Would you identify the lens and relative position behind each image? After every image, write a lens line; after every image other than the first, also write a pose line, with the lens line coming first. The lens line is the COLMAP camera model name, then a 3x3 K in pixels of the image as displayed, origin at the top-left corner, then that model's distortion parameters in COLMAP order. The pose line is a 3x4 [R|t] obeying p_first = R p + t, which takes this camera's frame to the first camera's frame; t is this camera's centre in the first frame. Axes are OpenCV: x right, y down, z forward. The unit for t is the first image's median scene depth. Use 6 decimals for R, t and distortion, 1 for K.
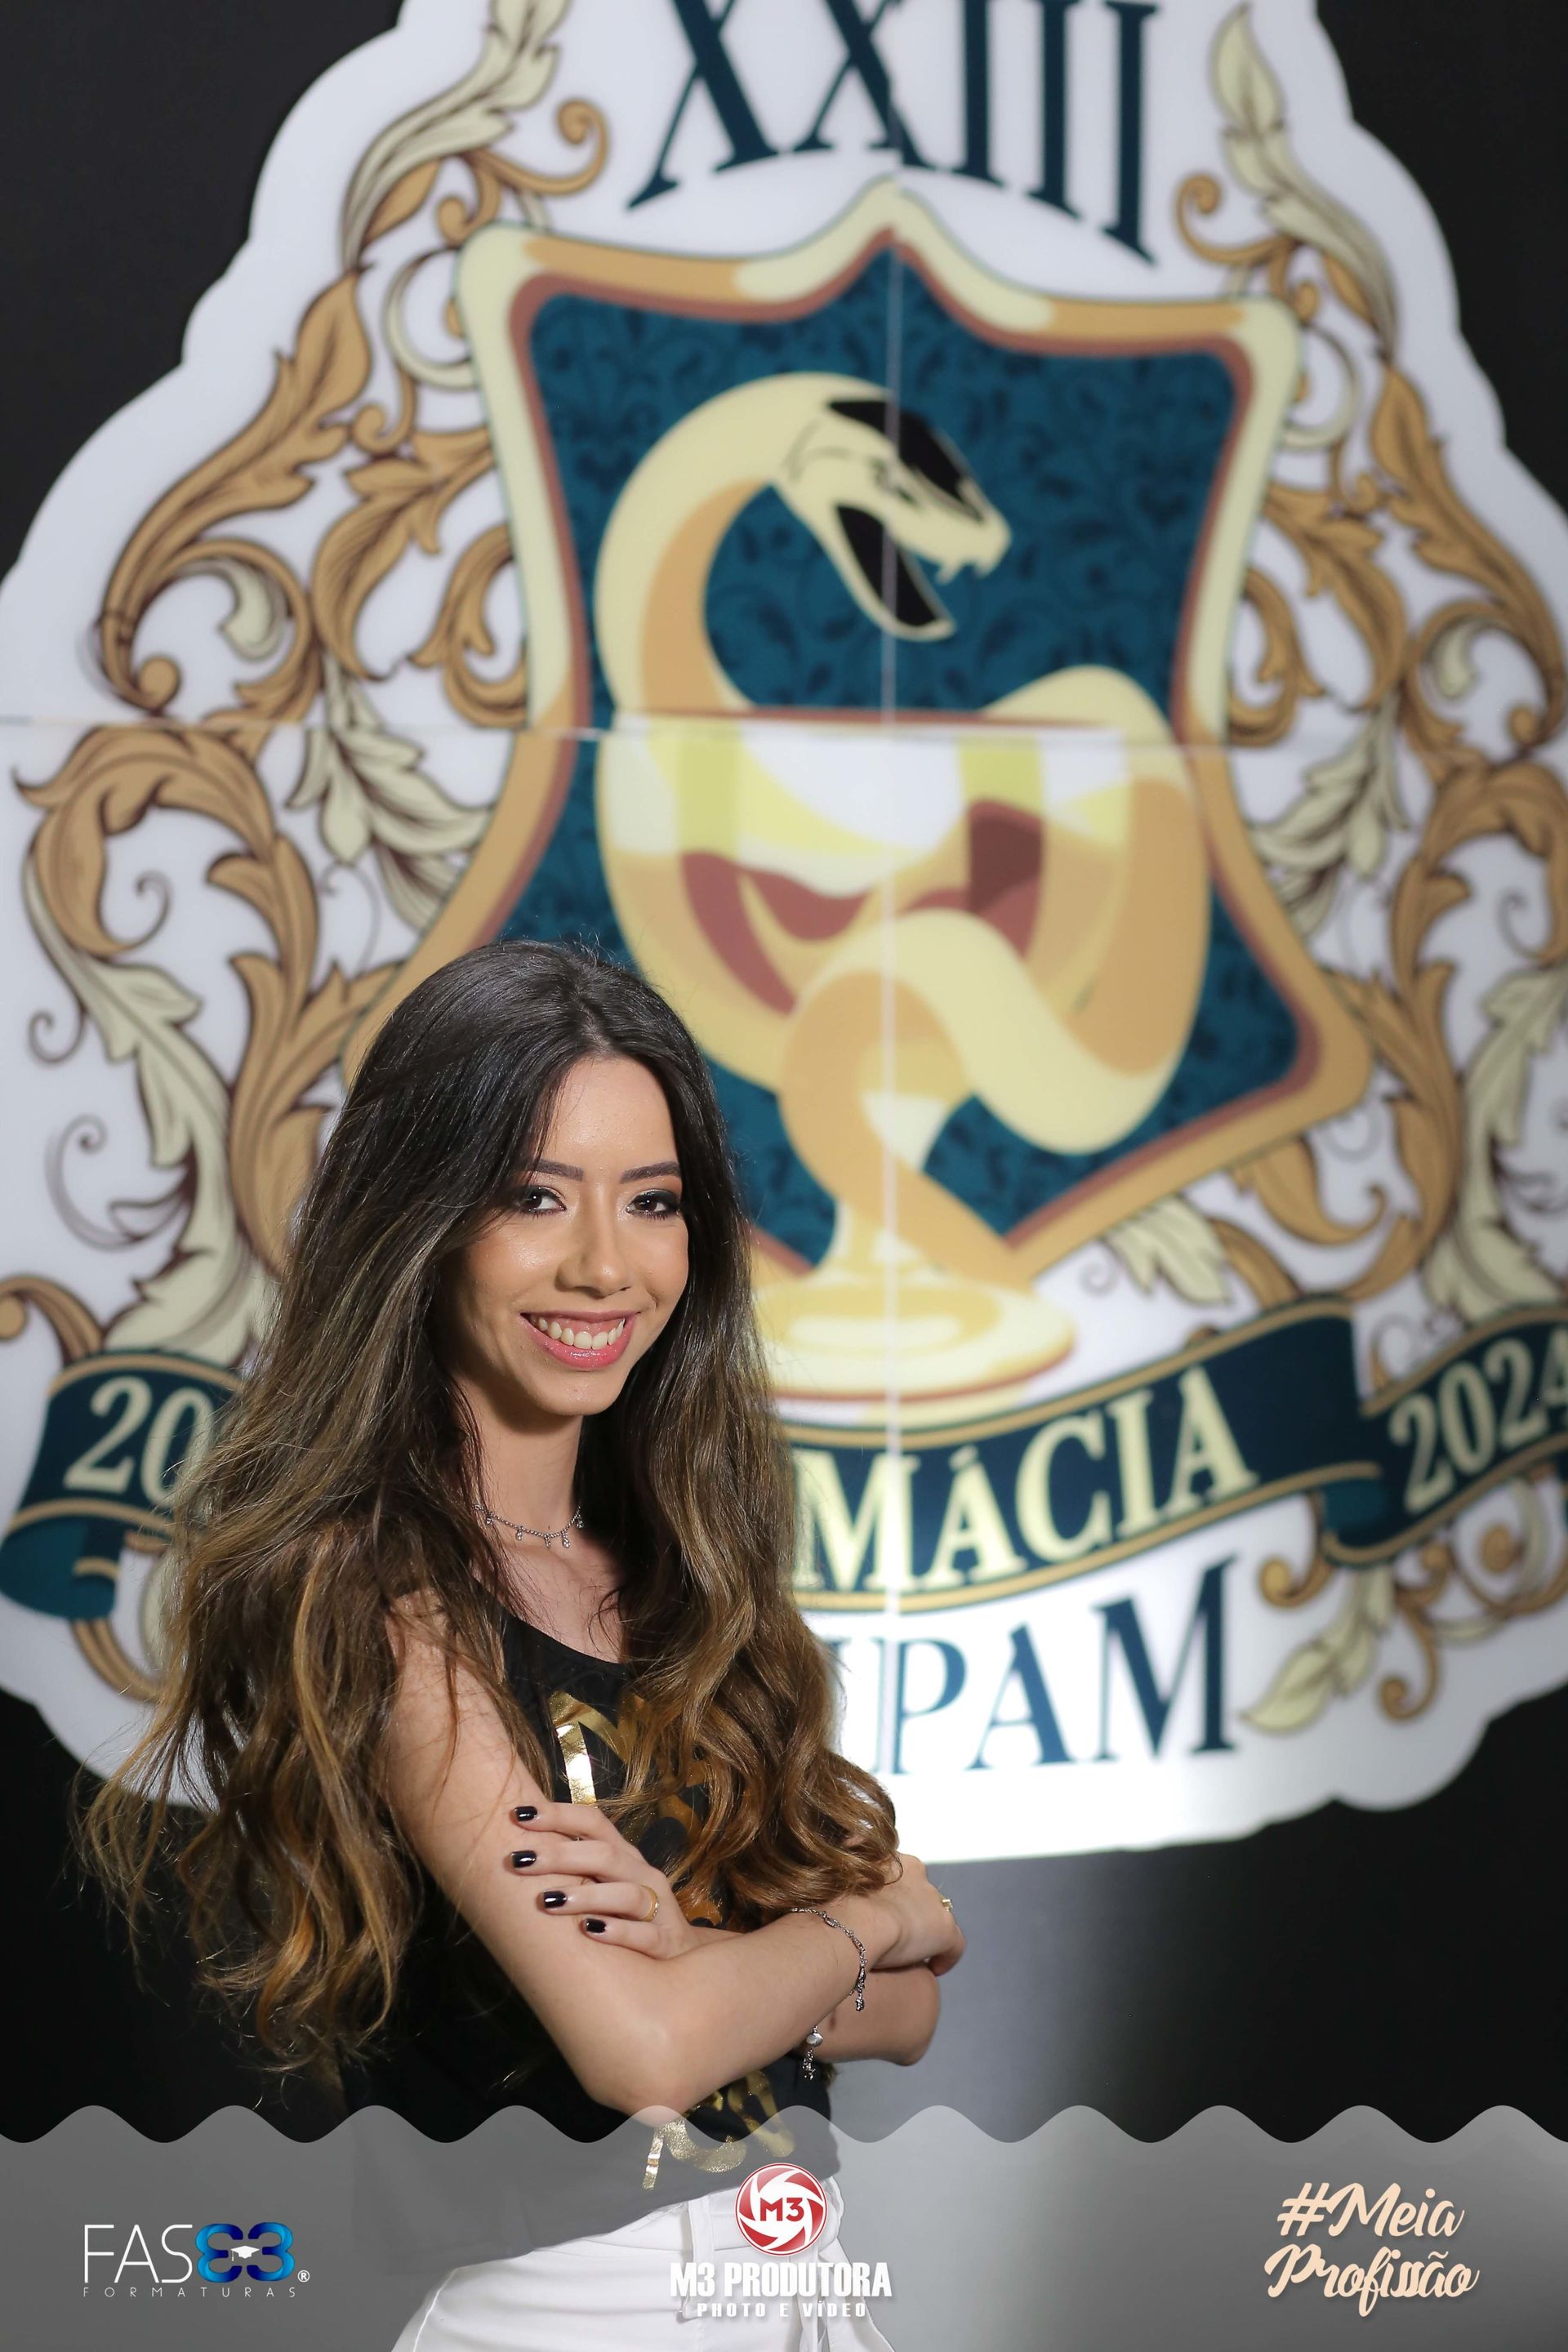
lens RADIAL K [[5817.4, 0, 784.0], [0, 5817.4, 1176.0], [0, 0, 1]] dist [0.001979, -0.585312]
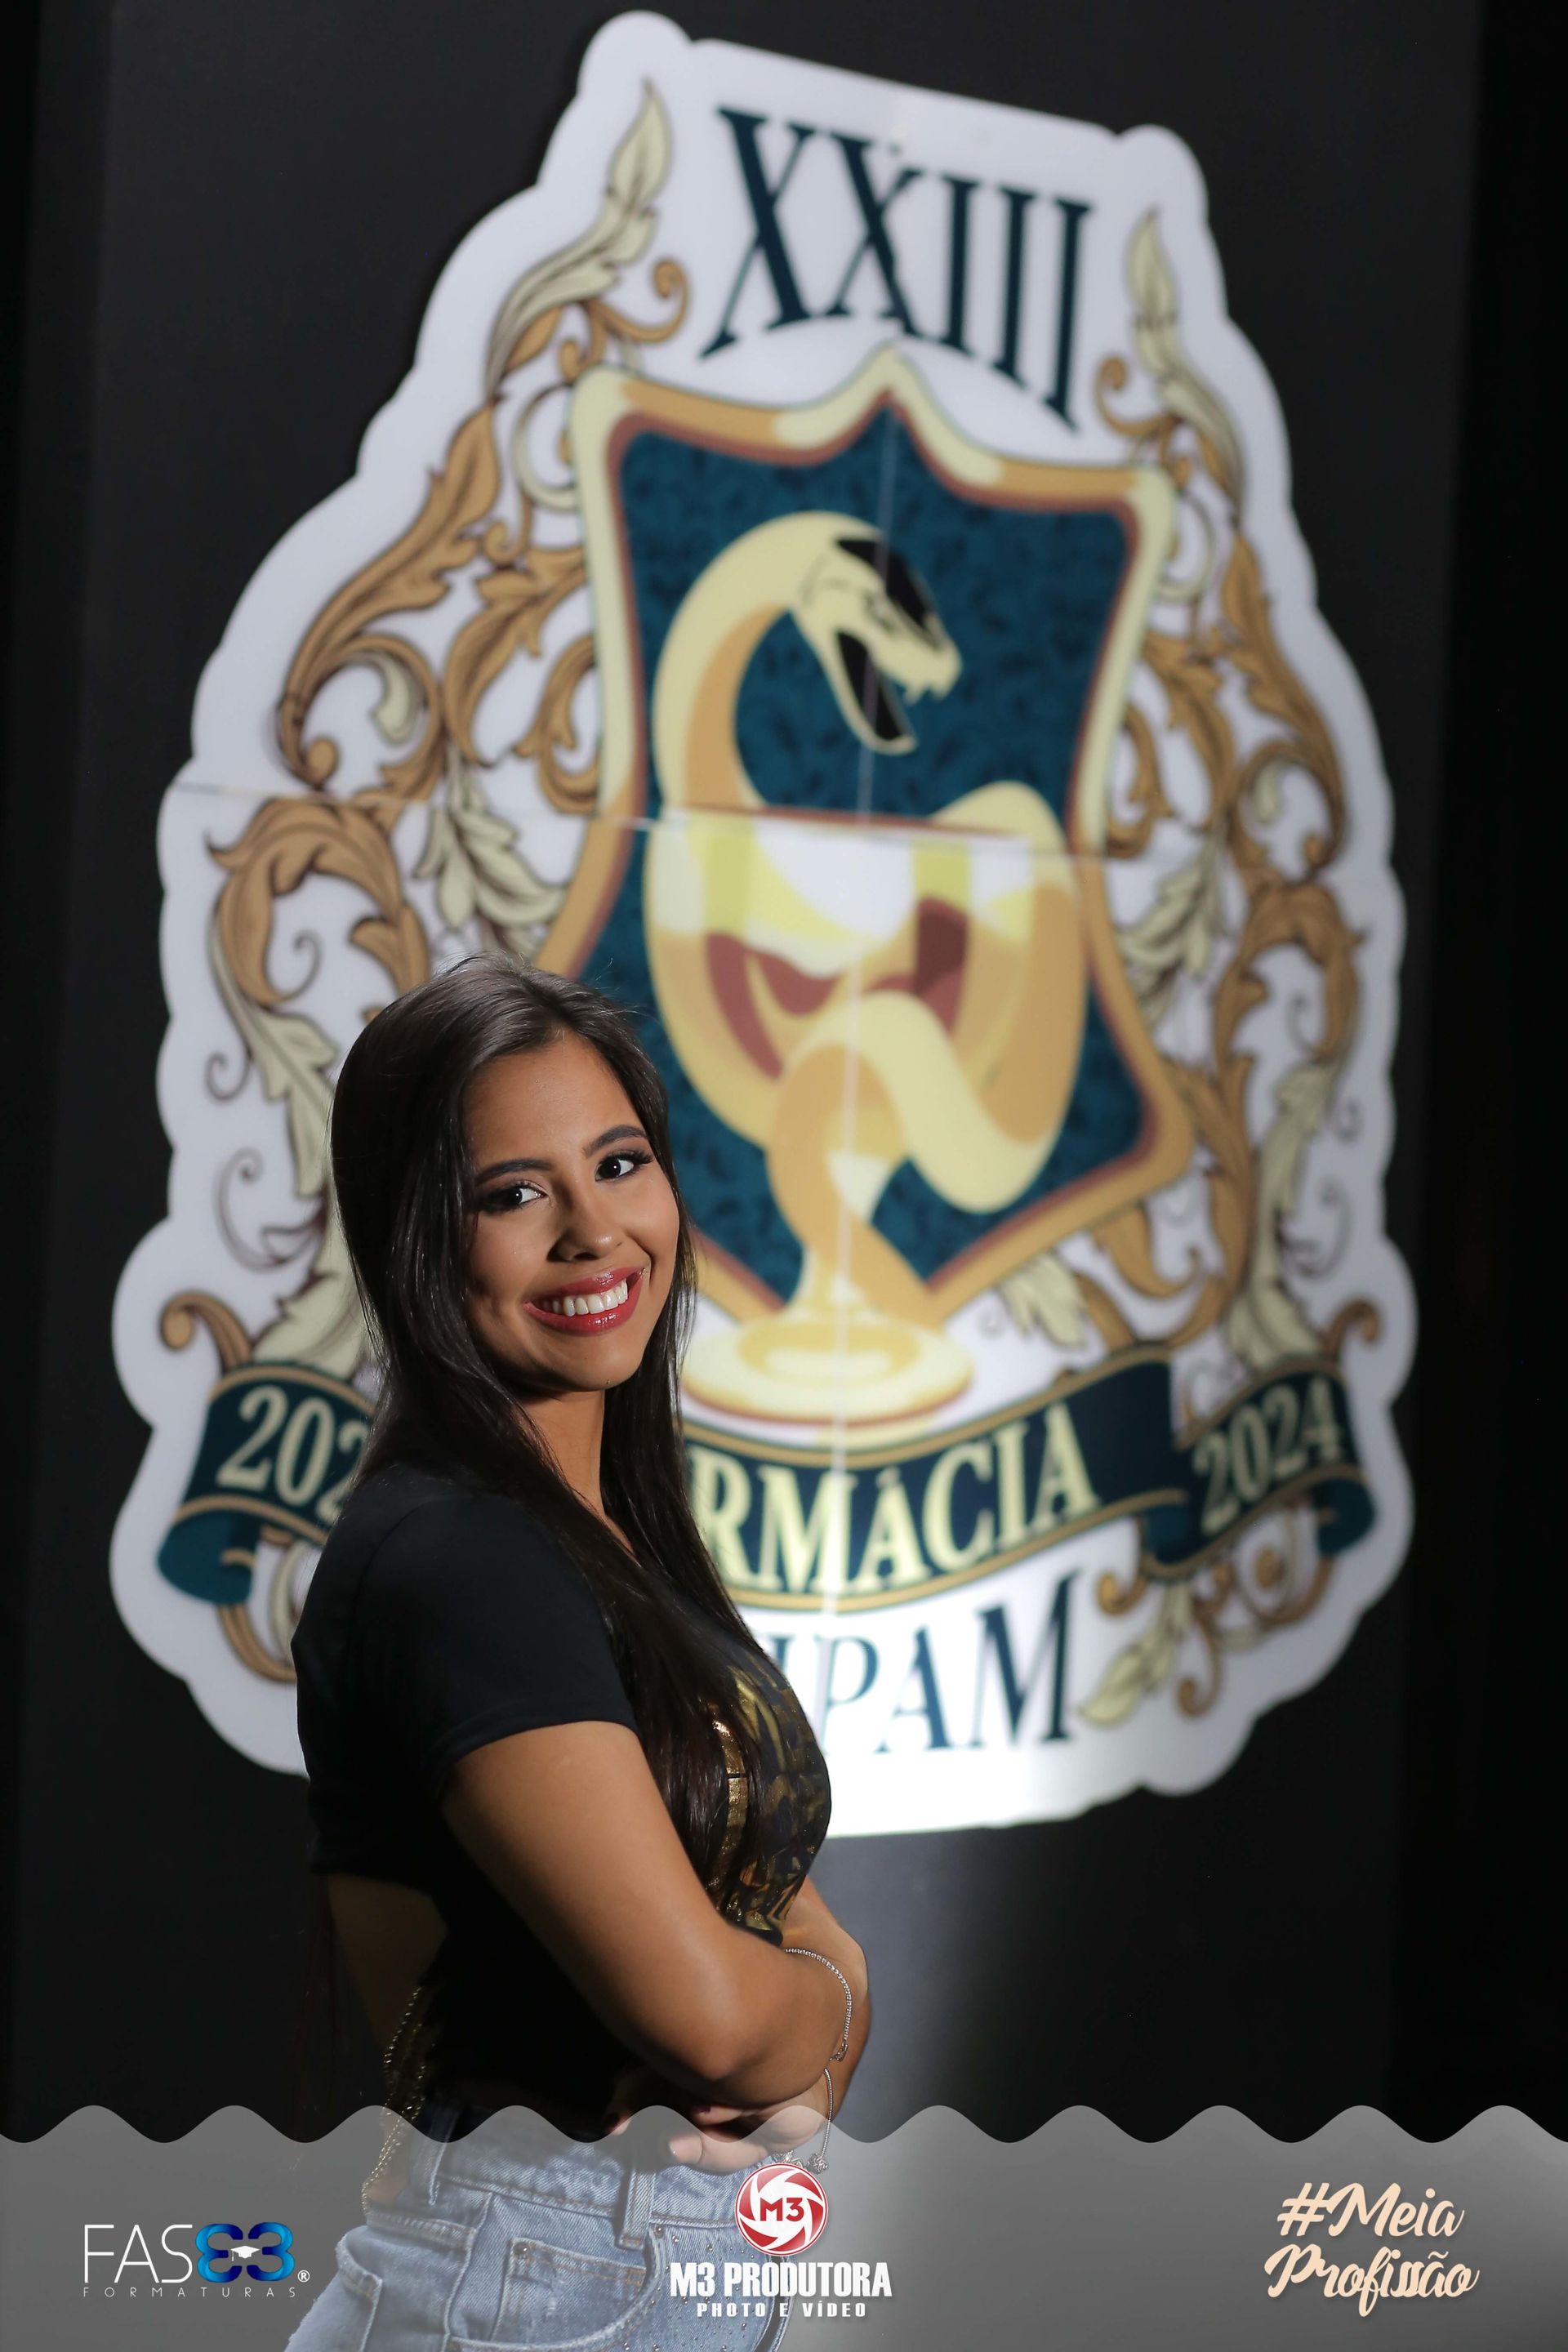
lens RADIAL K [[5790.3, 0, 784.0], [0, 5790.3, 1176.0], [0, 0, 1]] dist [-0.013143, -0.611291]
pose [[0.967092, 0.042339, 0.250878, -0.276585], [-0.042957, 0.999072, -0.003016, -0.005861], [-0.250773, -0.007860, 0.968014, -0.084143]]
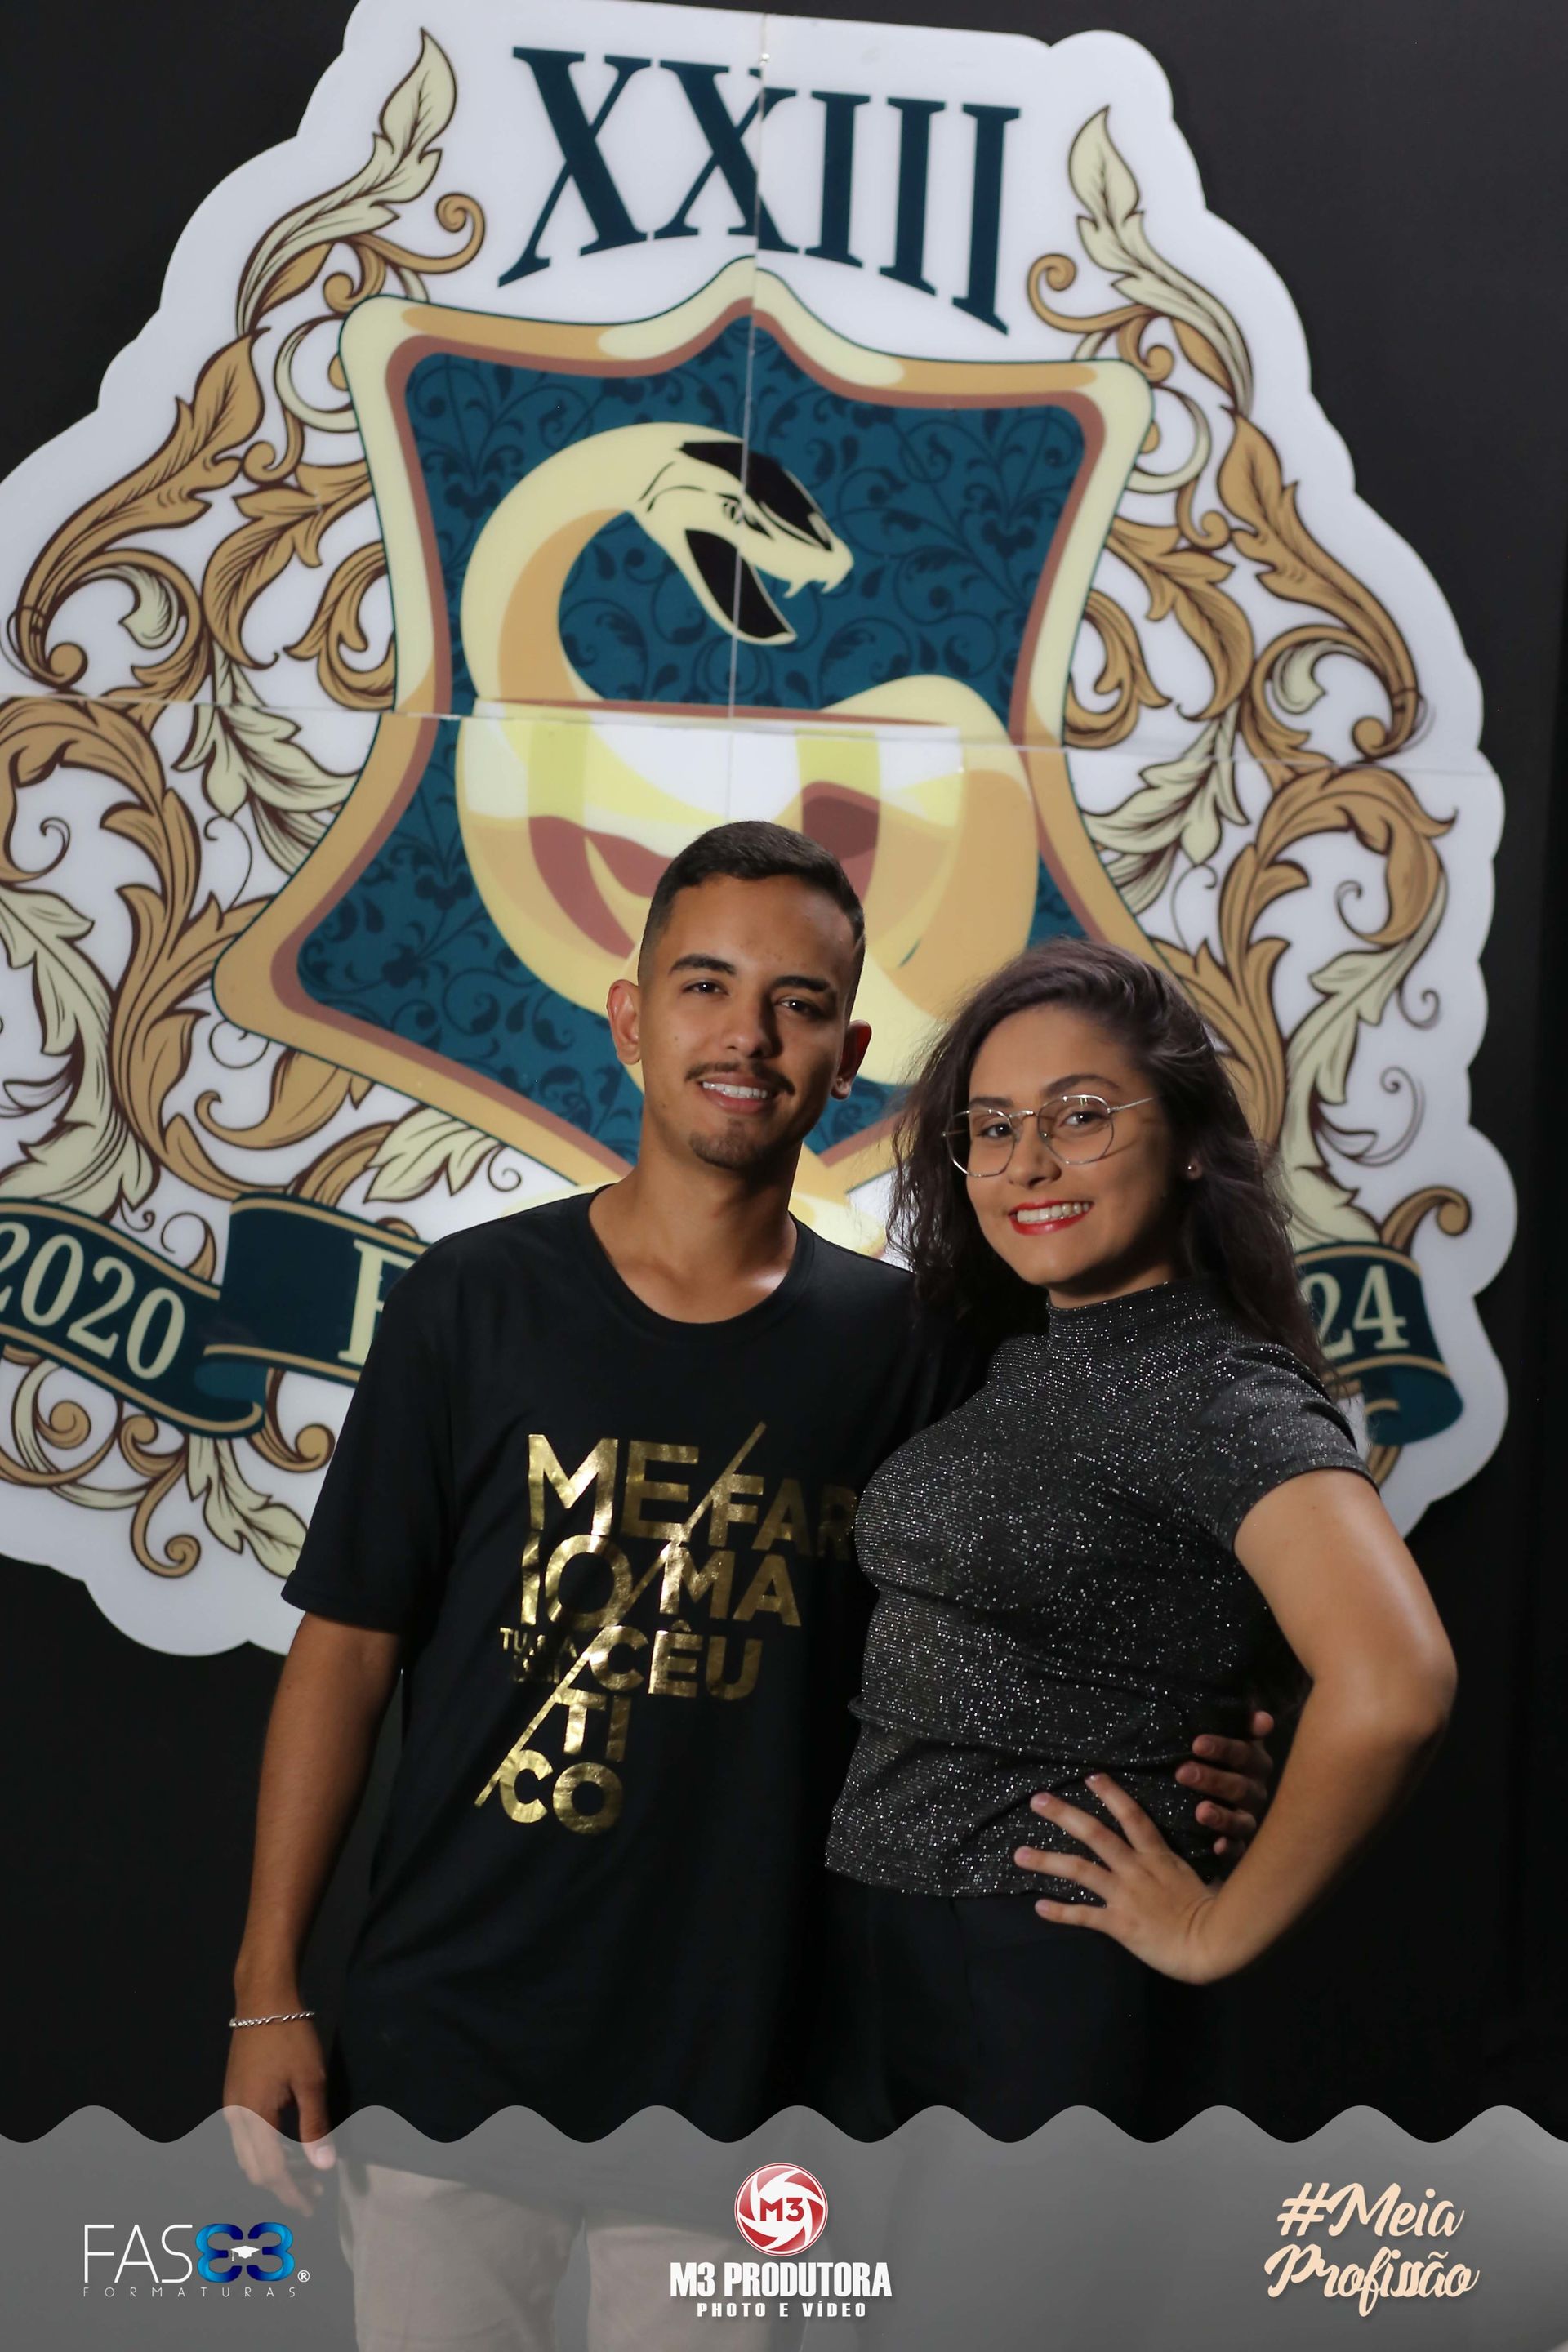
lens RADIAL K [[5790.3, 0, 784.0], [0, 5790.3, 1176.0], [0, 0, 1]] dist [-0.013143, -0.611291]
pose [[0.957822, 0.059840, -0.281062, 0.367857], [-0.055375, 0.998182, 0.023810, -0.012771], [0.281976, -0.007242, 0.959394, -0.134191]]
